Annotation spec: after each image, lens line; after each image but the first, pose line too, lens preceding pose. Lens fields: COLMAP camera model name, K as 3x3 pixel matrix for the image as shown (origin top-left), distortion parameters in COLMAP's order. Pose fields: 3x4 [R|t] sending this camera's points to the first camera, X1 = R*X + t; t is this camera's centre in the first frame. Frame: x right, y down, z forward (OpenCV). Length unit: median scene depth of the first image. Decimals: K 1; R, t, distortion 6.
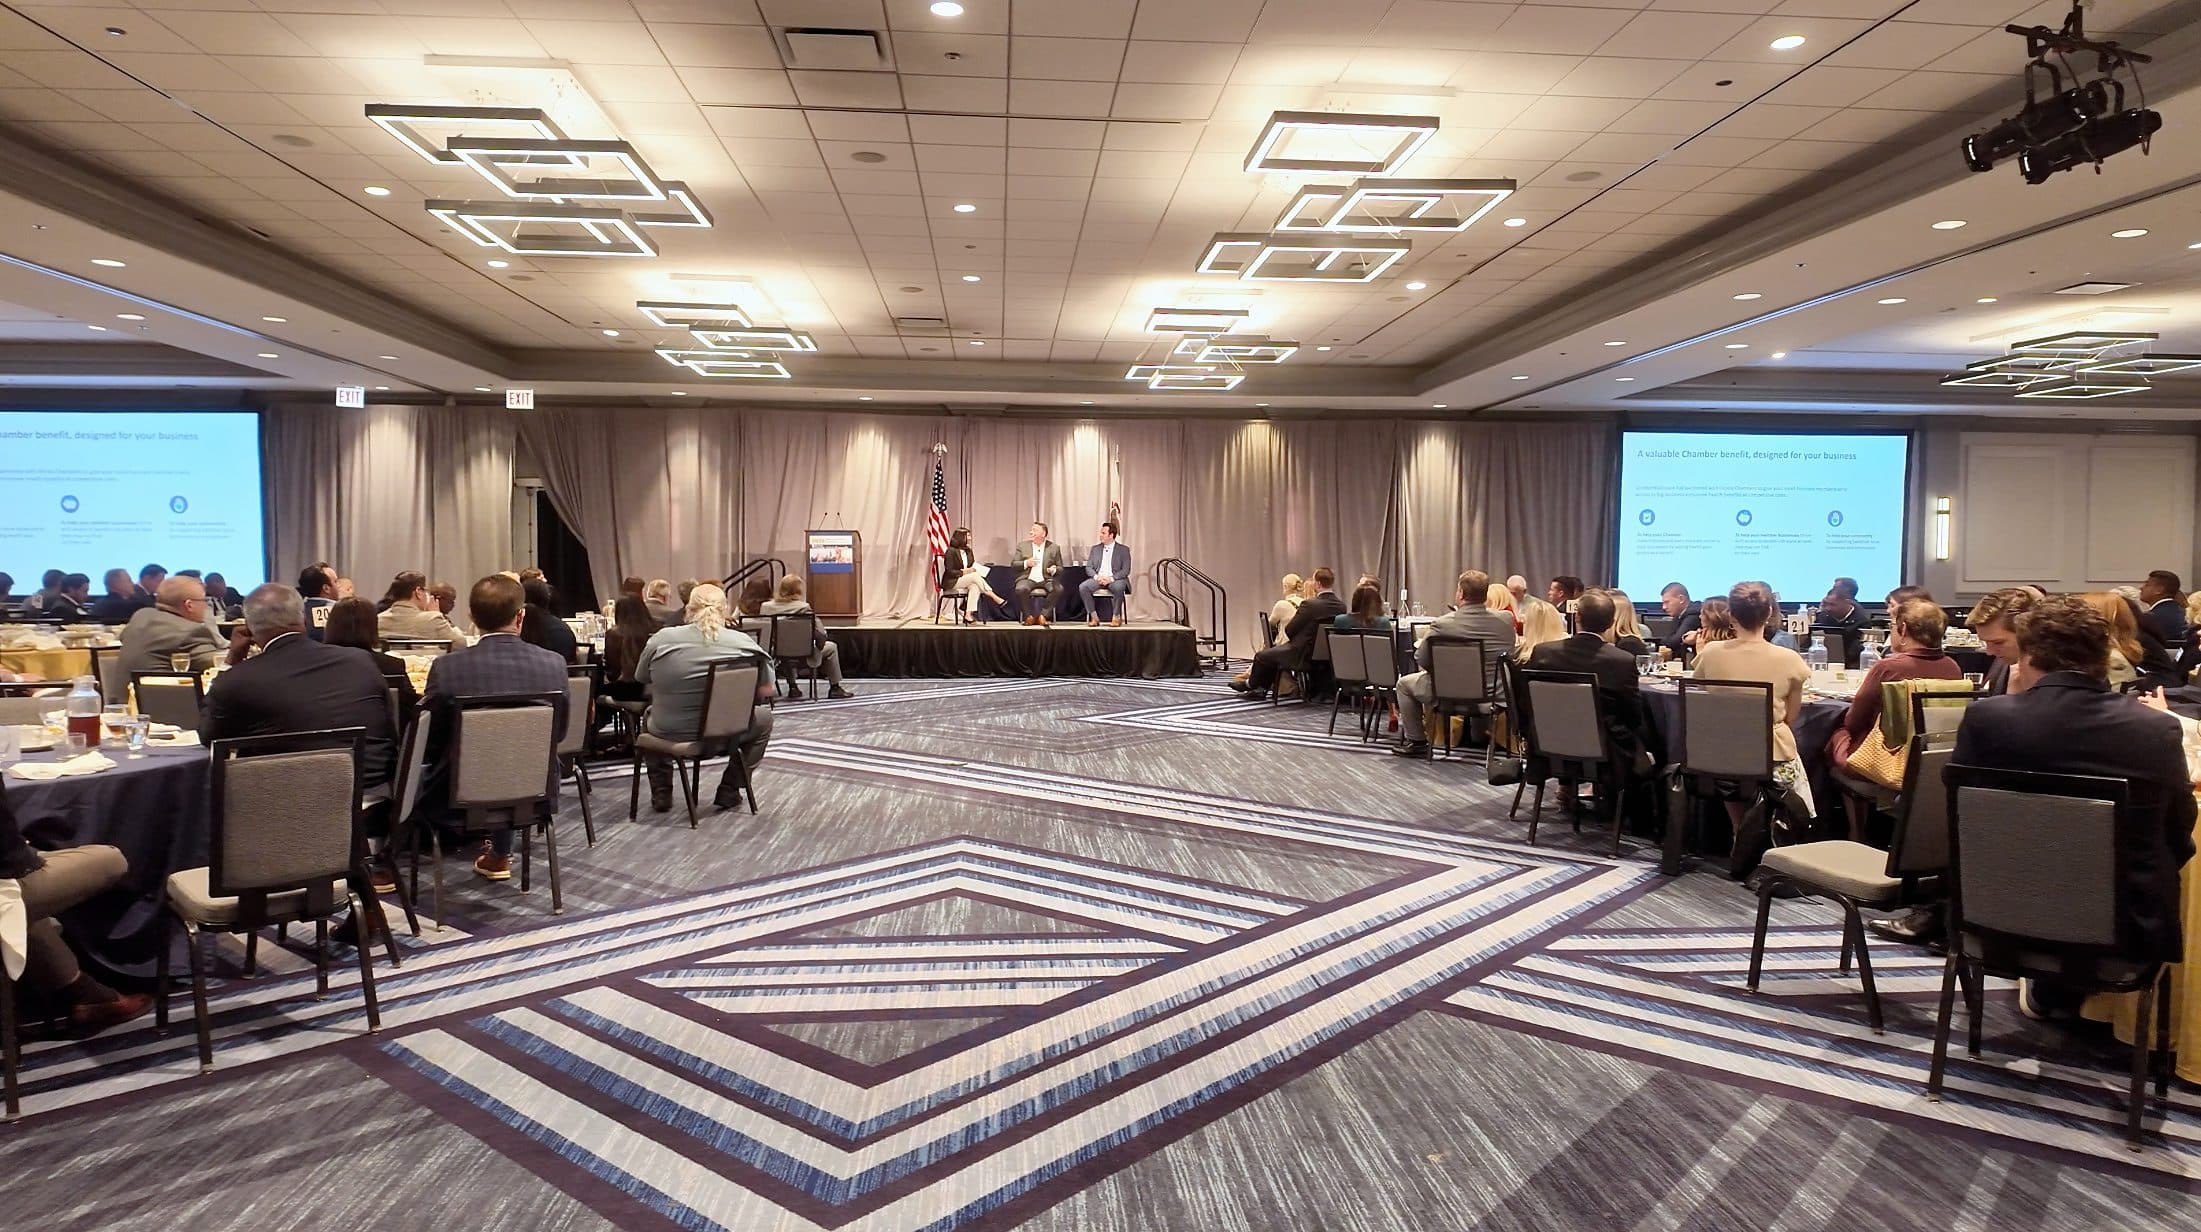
lens RADIAL K [[1346.1, 0, 1105.2], [0, 1346.1, 610.6], [0, 0, 1]] dist [0.056093, -0.067652]
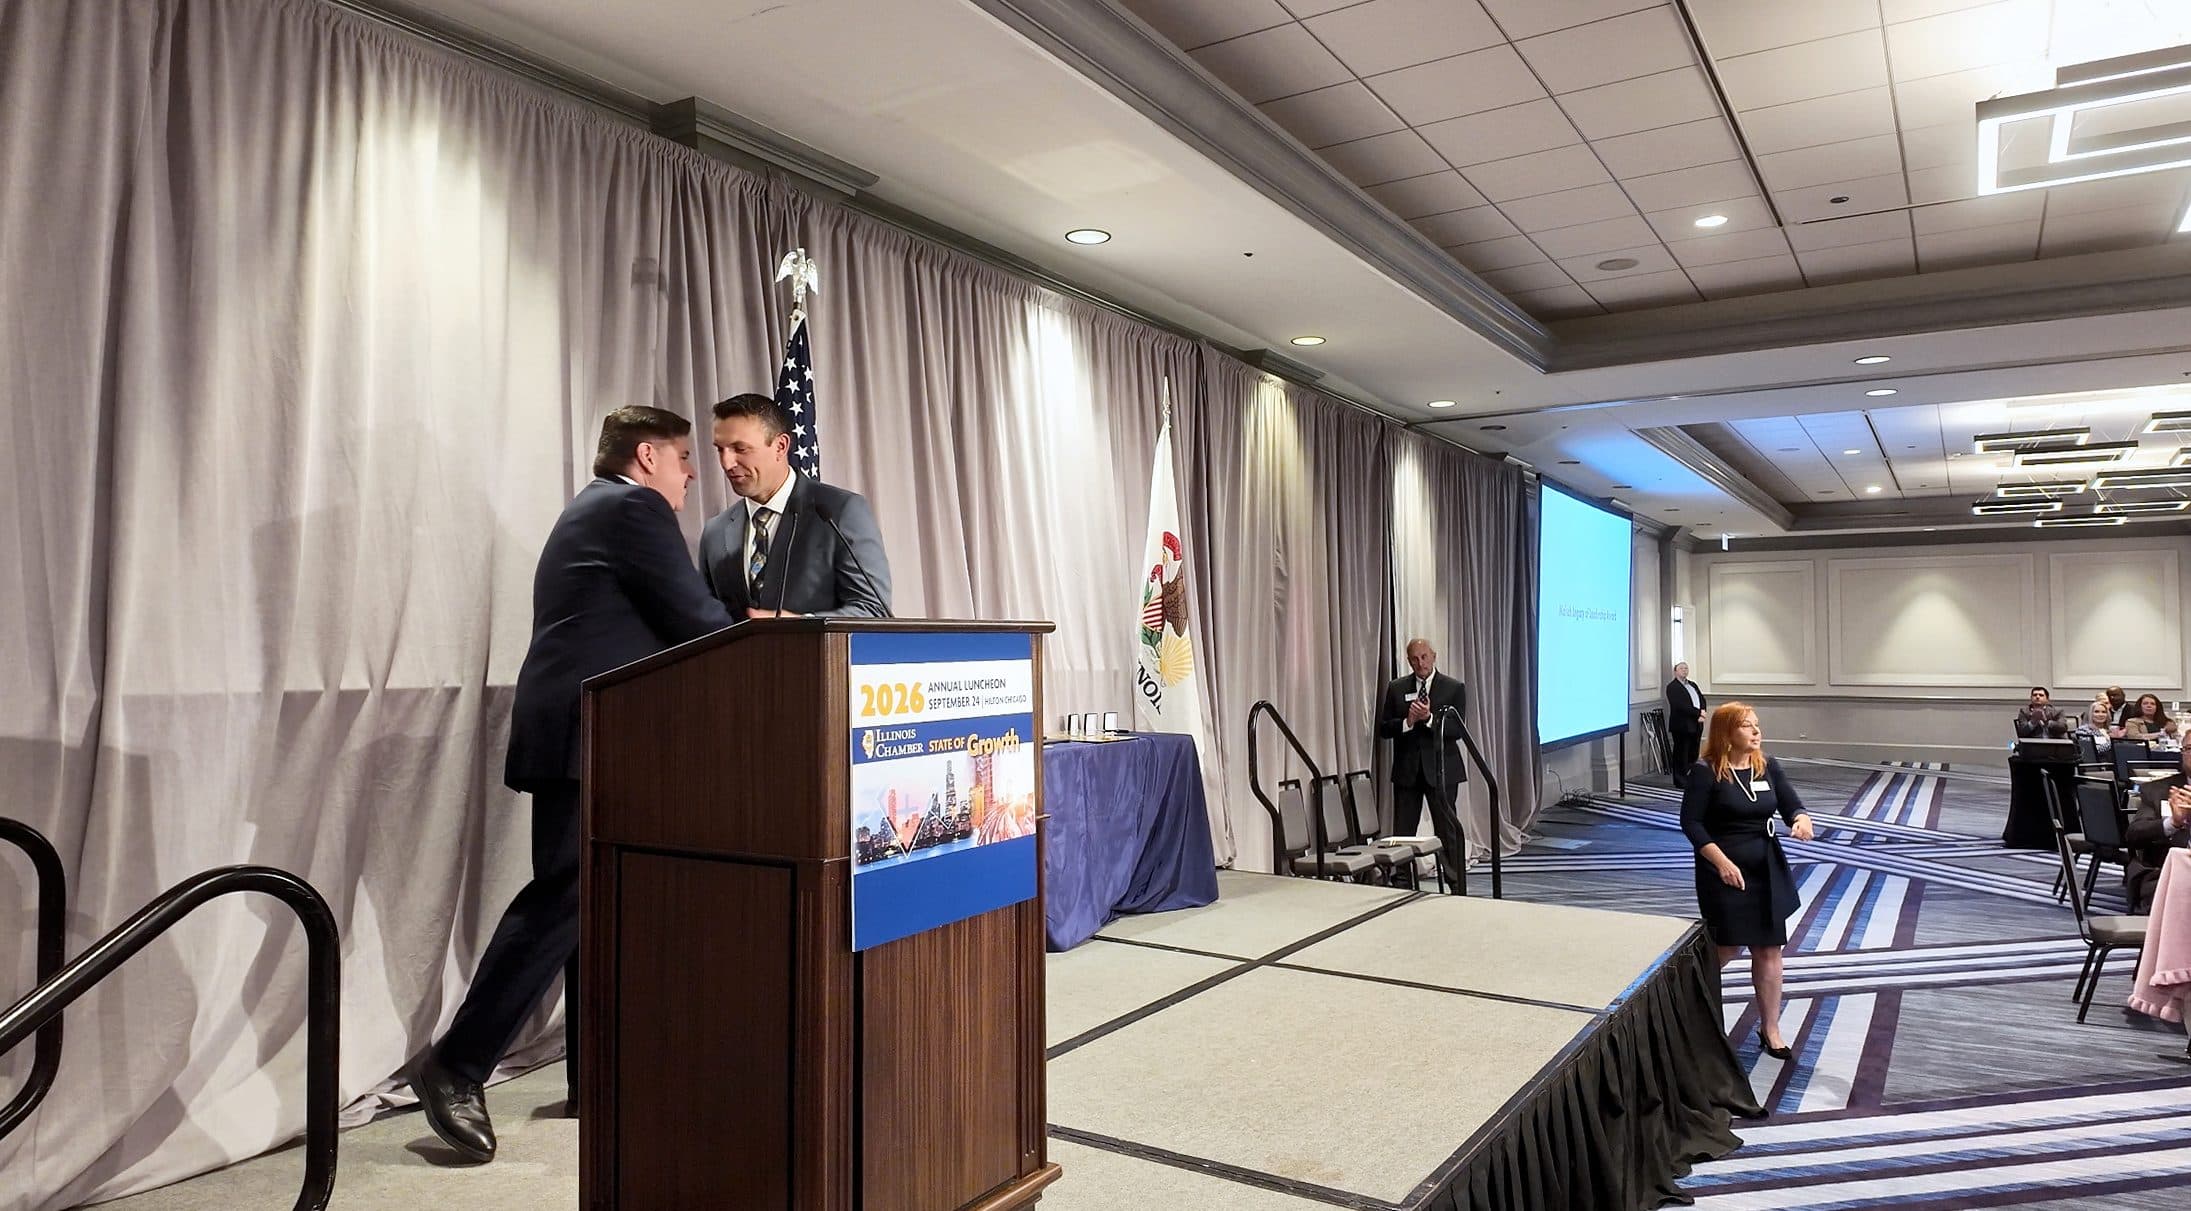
lens RADIAL K [[1348.1, 0, 1098.3], [0, 1348.1, 600.4], [0, 0, 1]] dist [0.056763, -0.068191]
pose [[0.605470, 0.025401, 0.795462, -0.273424], [0.027745, 0.998209, -0.052994, -0.047820], [-0.795384, 0.054156, 0.603681, 0.800430]]
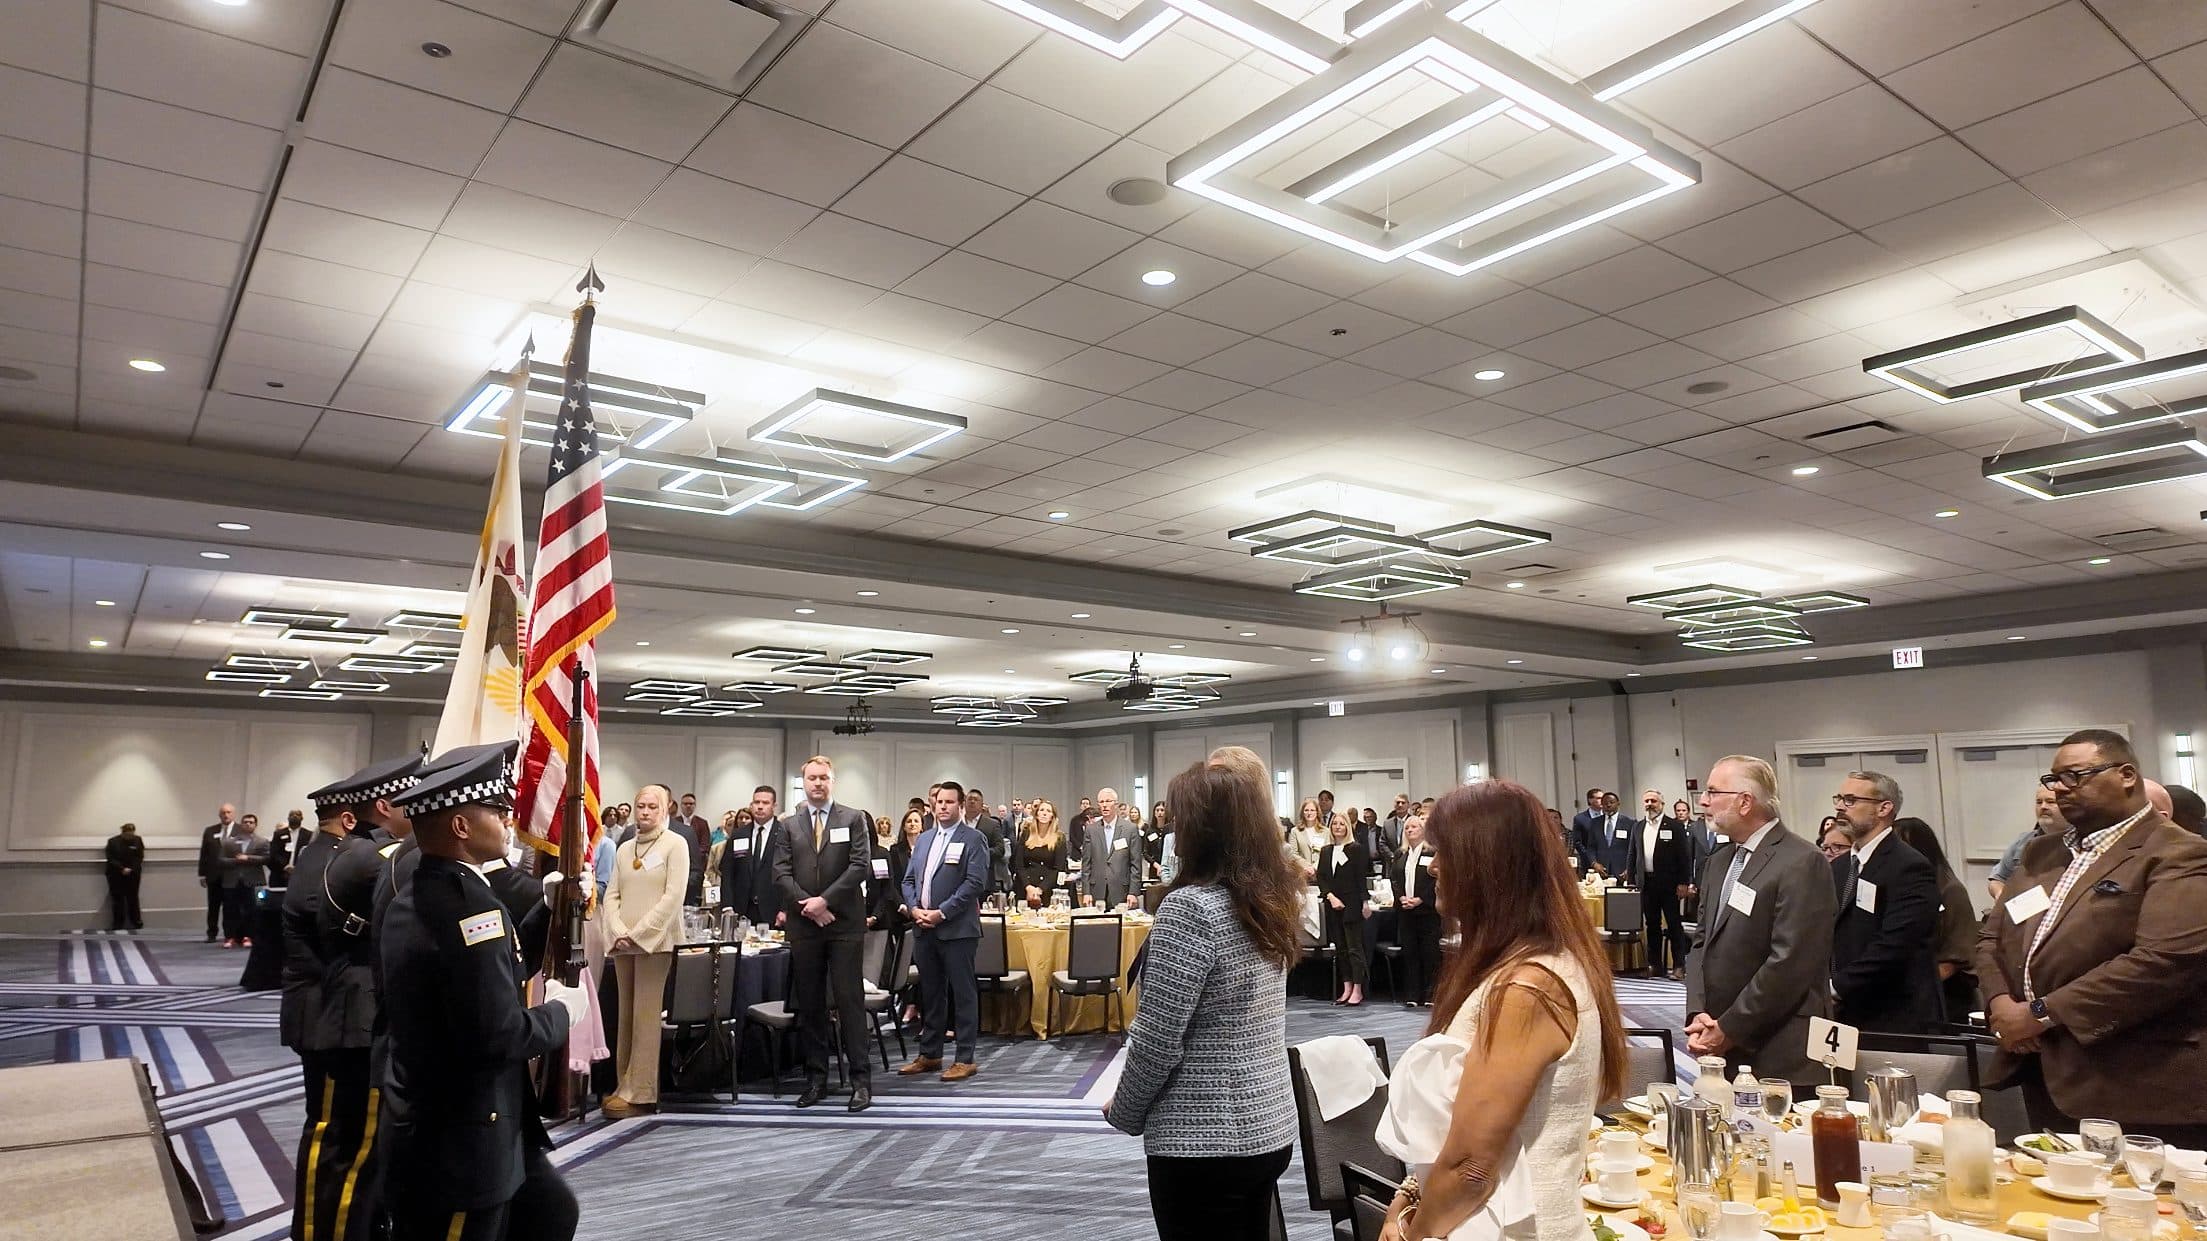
lens RADIAL K [[1343.4, 0, 1103.3], [0, 1343.4, 624.5], [0, 0, 1]] dist [0.071321, -0.101051]
pose [[-0.537066, 0.117481, 0.835319, -0.328250], [0.029507, 0.992265, -0.120582, -0.042008], [-0.843024, -0.040113, -0.536378, 0.866937]]
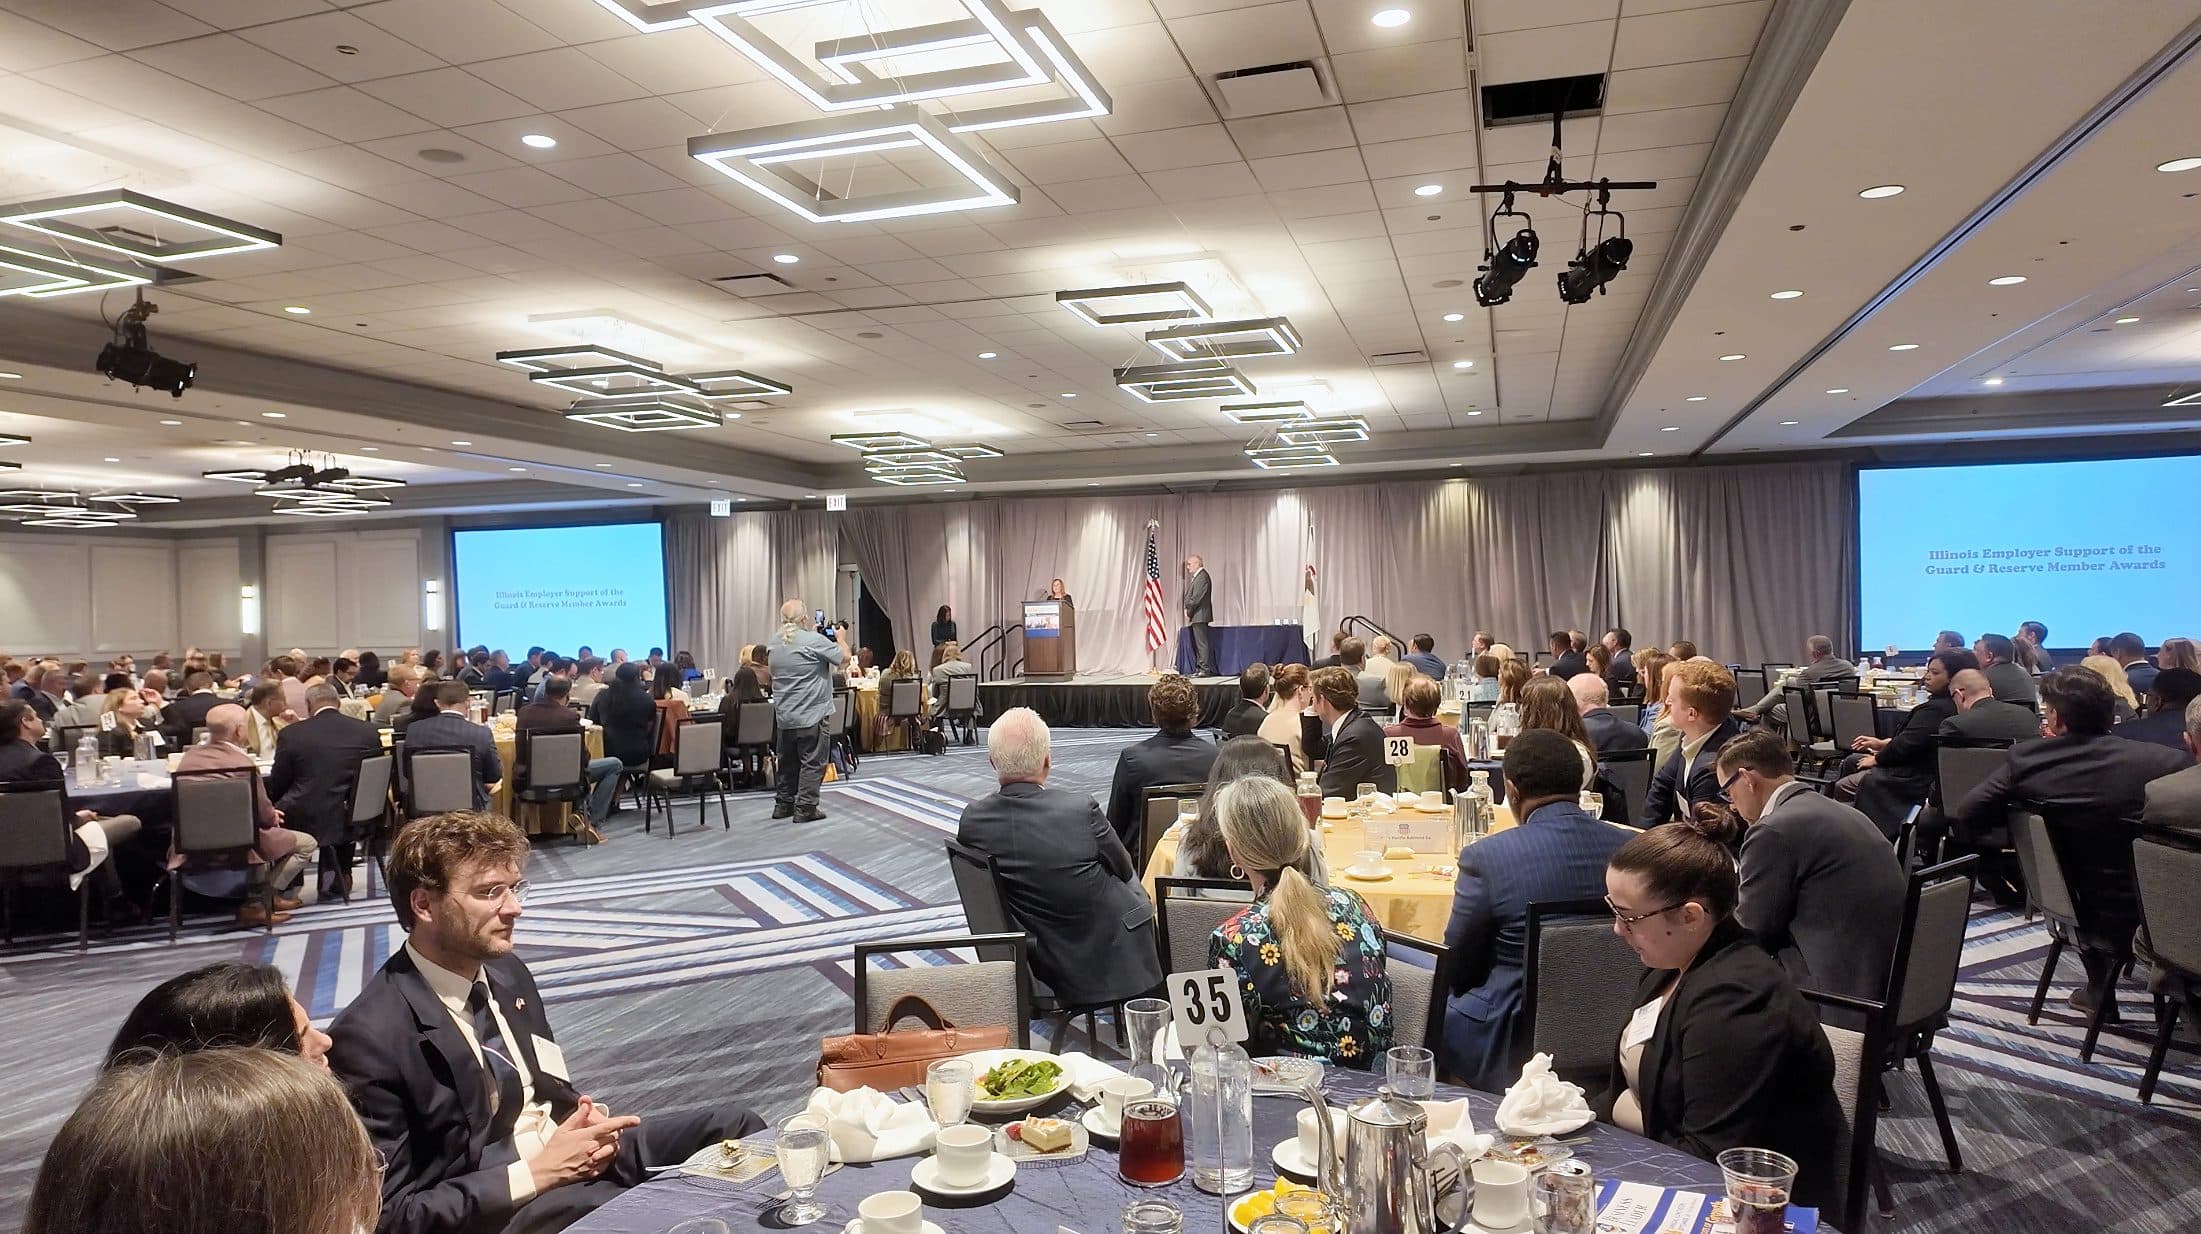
lens RADIAL K [[1339.7, 0, 1100.3], [0, 1339.7, 621.0], [0, 0, 1]] dist [0.071321, -0.101051]
pose [[0.927369, -0.022008, -0.373501, 0.248448], [0.011370, 0.999465, -0.030662, -0.005295], [0.373976, 0.024188, 0.927123, -0.051848]]
